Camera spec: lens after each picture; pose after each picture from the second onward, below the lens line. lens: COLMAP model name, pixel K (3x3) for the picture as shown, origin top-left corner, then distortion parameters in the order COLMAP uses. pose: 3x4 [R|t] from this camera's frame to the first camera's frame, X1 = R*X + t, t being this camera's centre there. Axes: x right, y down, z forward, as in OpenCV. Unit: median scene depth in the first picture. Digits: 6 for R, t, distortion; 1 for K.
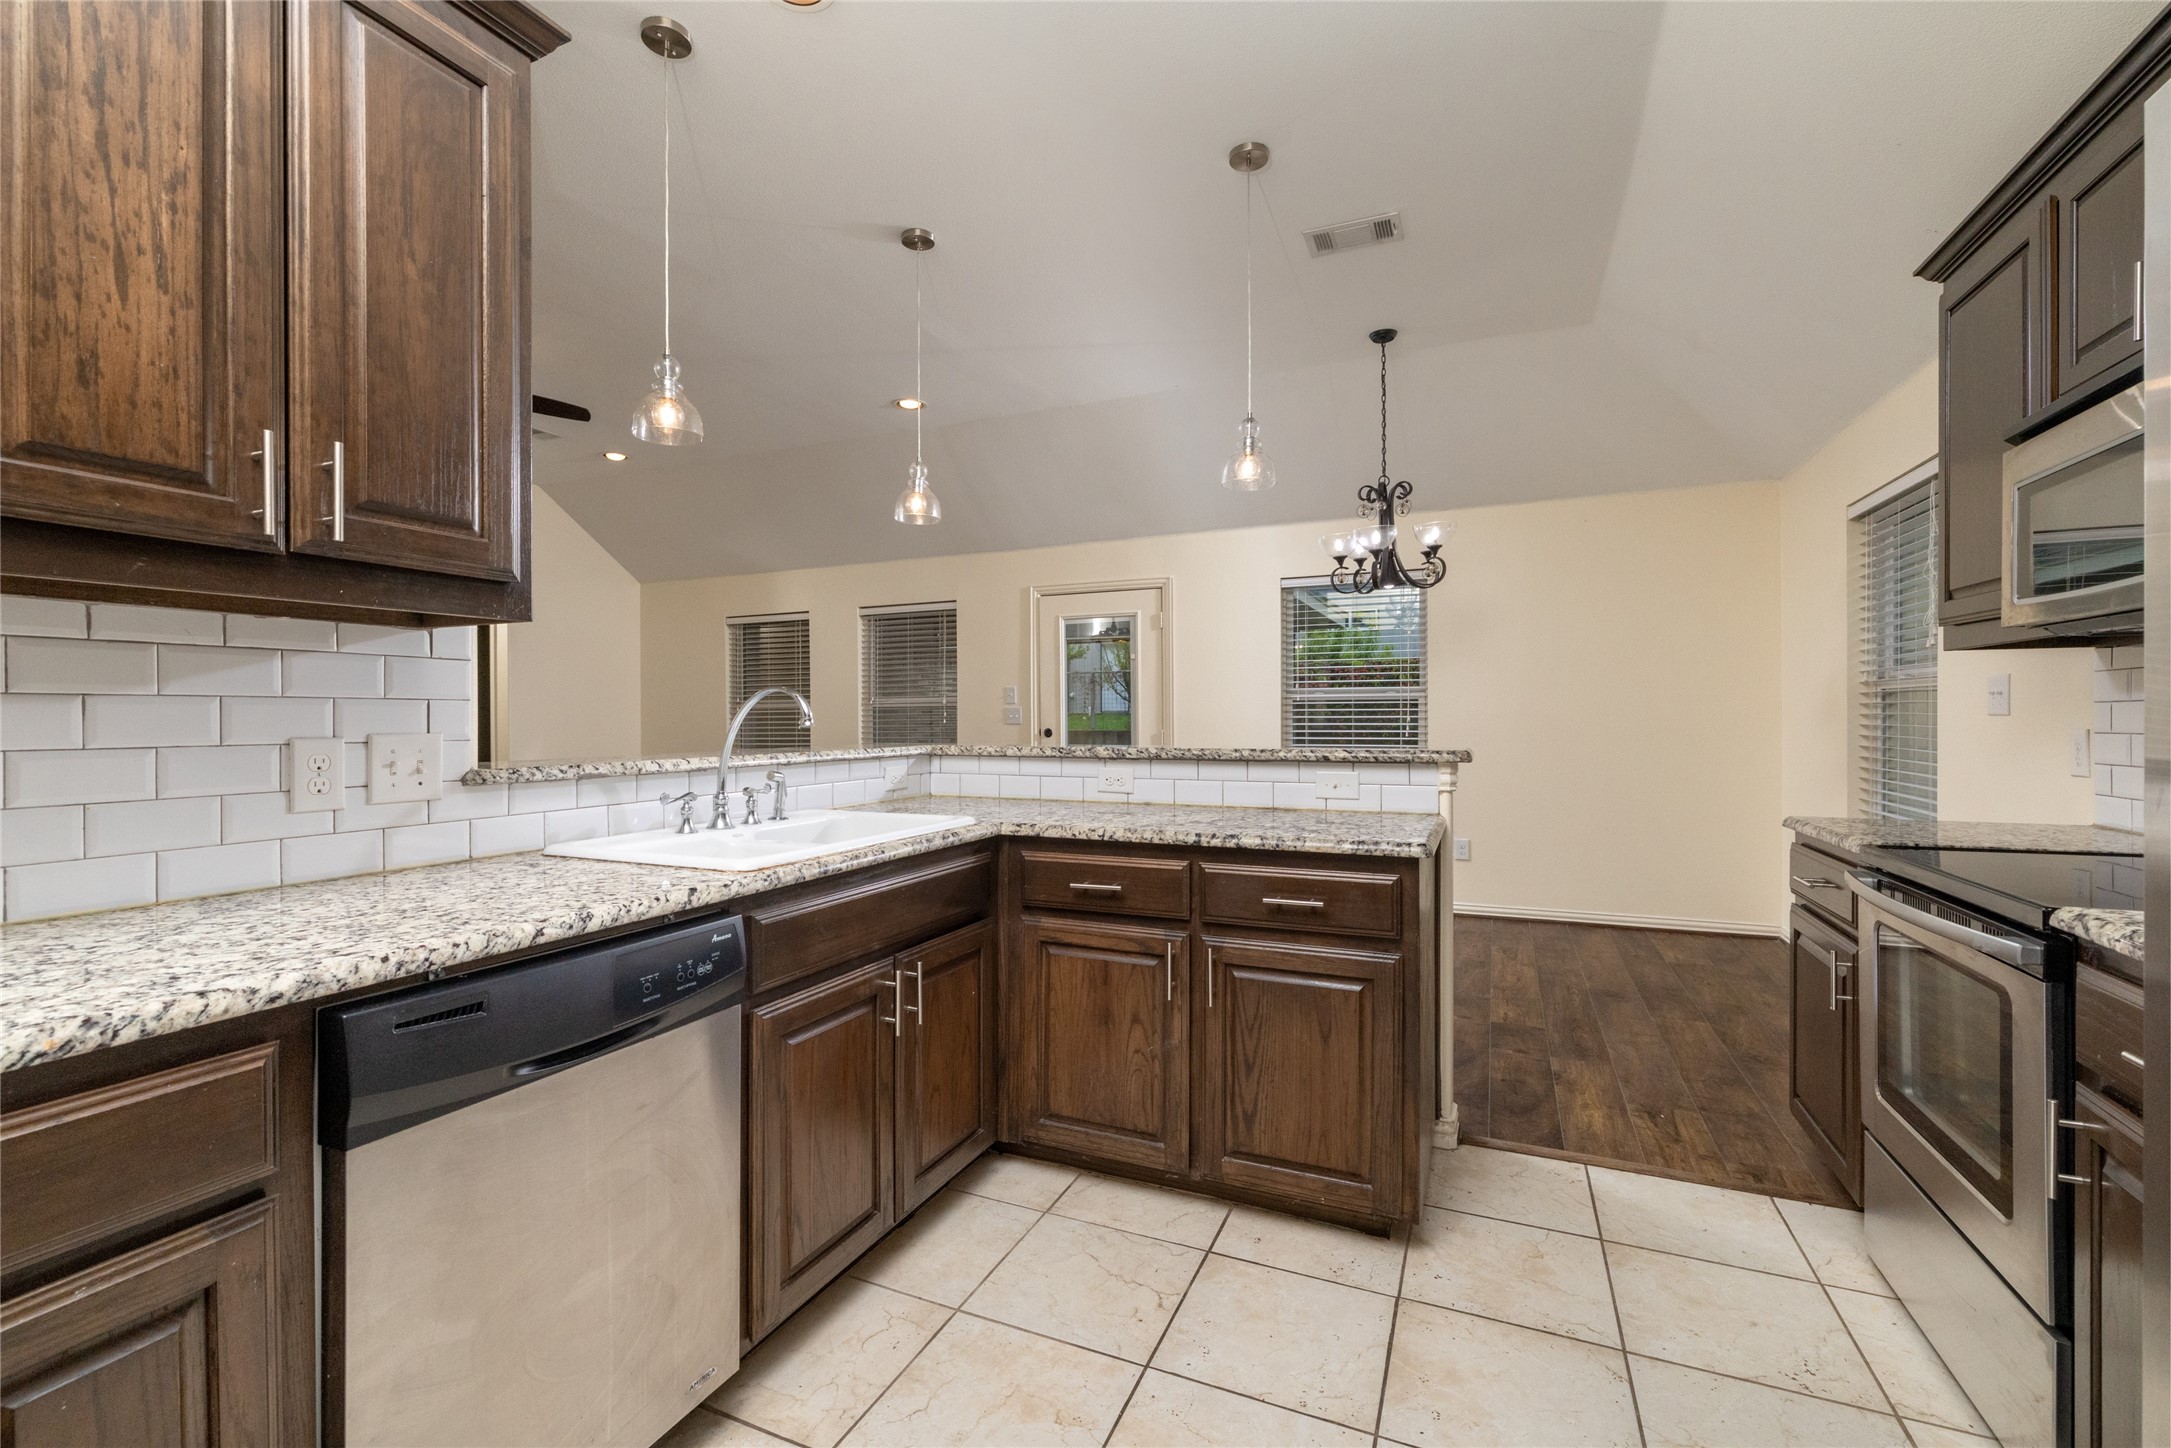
lens RADIAL K [[934.8, 0, 1070.0], [0, 934.8, 718.6], [0, 0, 1]] dist [-0.000032, 0.000024]
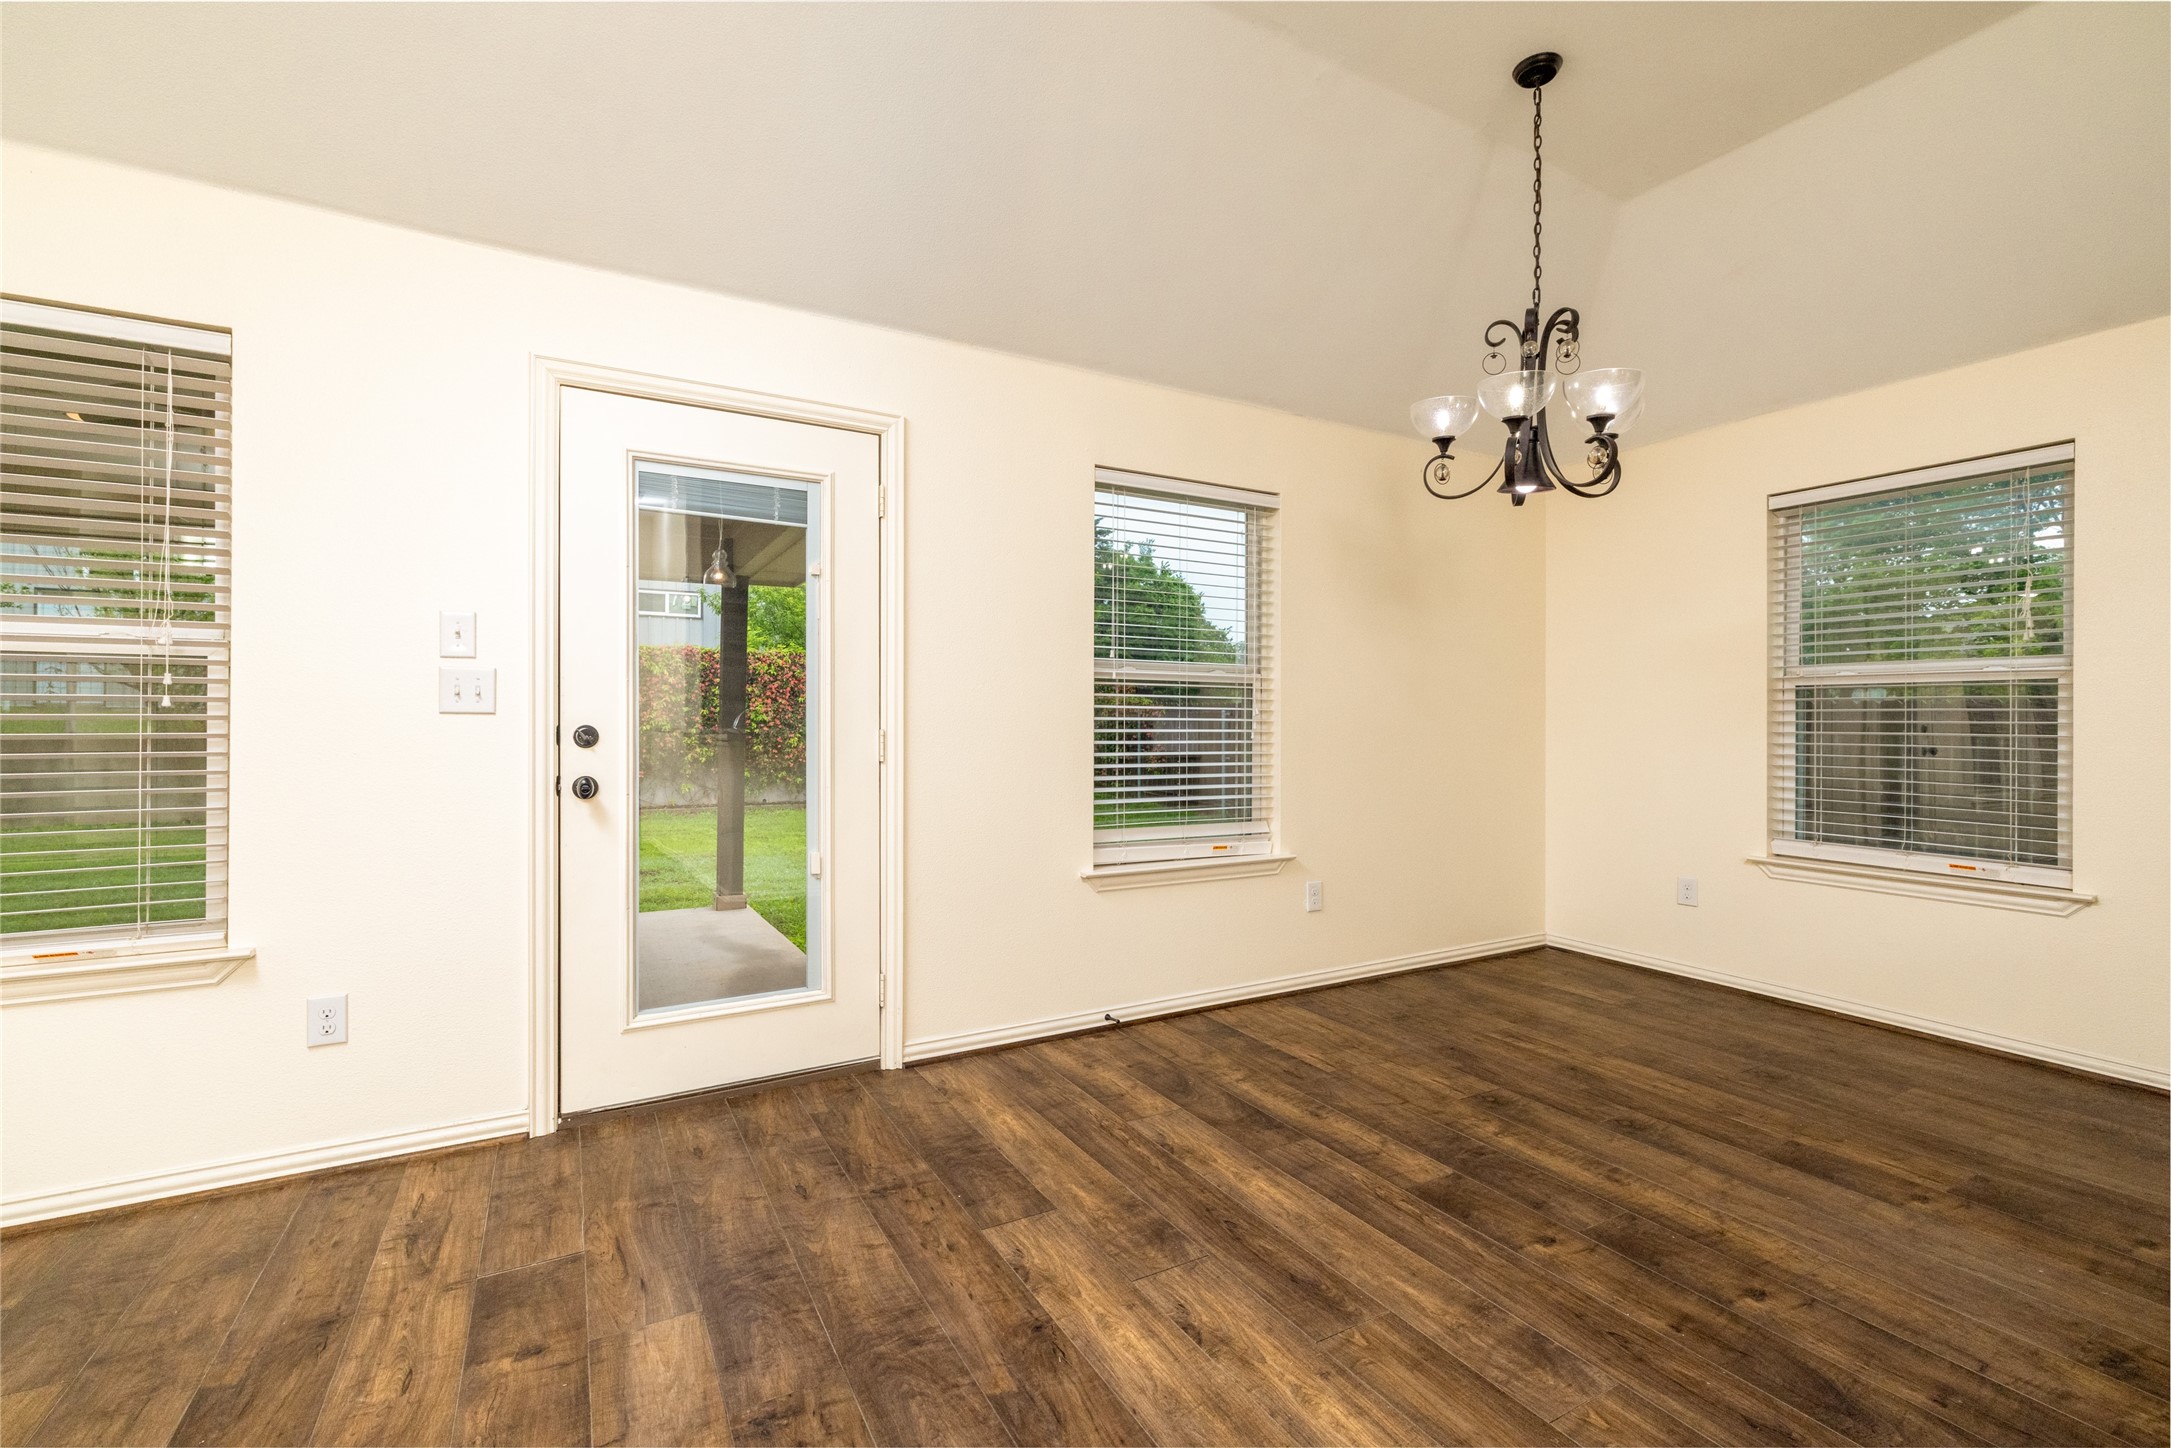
lens RADIAL K [[934.8, 0, 1066.0], [0, 934.8, 736.2], [0, 0, 1]] dist [-0.000032, 0.000024]
pose [[0.598736, -0.008078, 0.800906, -0.411300], [-0.003377, 0.999915, 0.012610, 0.016327], [-0.800940, -0.010255, 0.598657, 1.146532]]
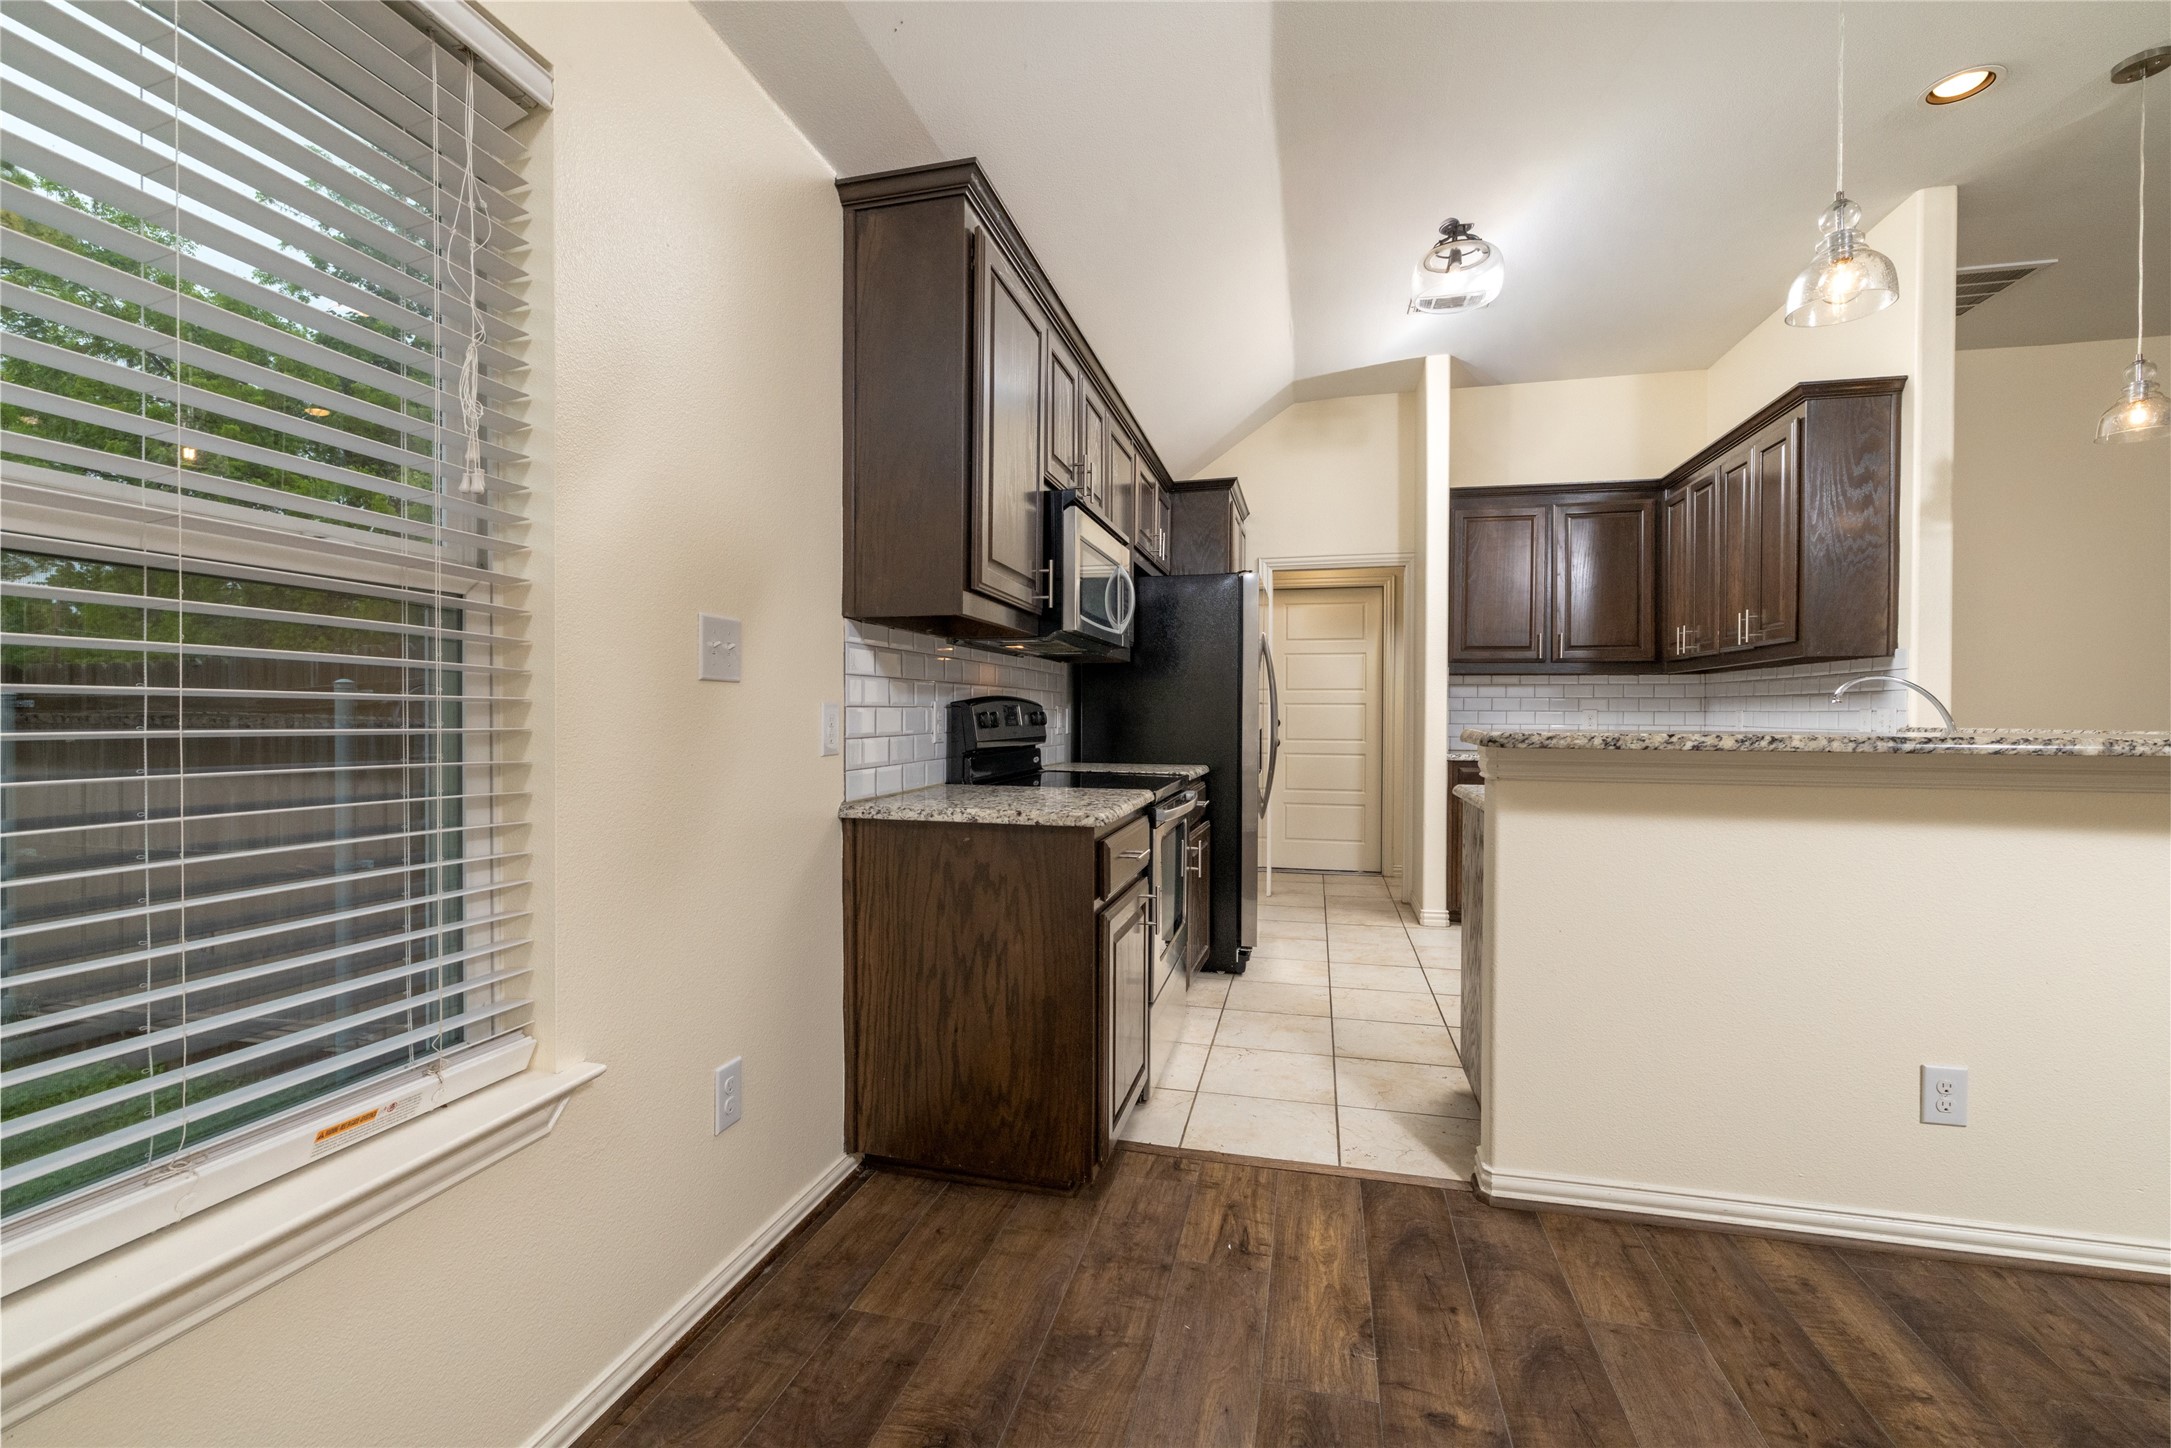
lens RADIAL K [[934.8, 0, 1082.1], [0, 934.8, 714.4], [0, 0, 1]] dist [-0.000032, 0.000024]
pose [[-0.984035, -0.002965, -0.177952, 0.698162], [-0.004672, 0.999947, 0.009171, 0.012543], [0.177915, 0.009856, -0.983997, 1.341076]]
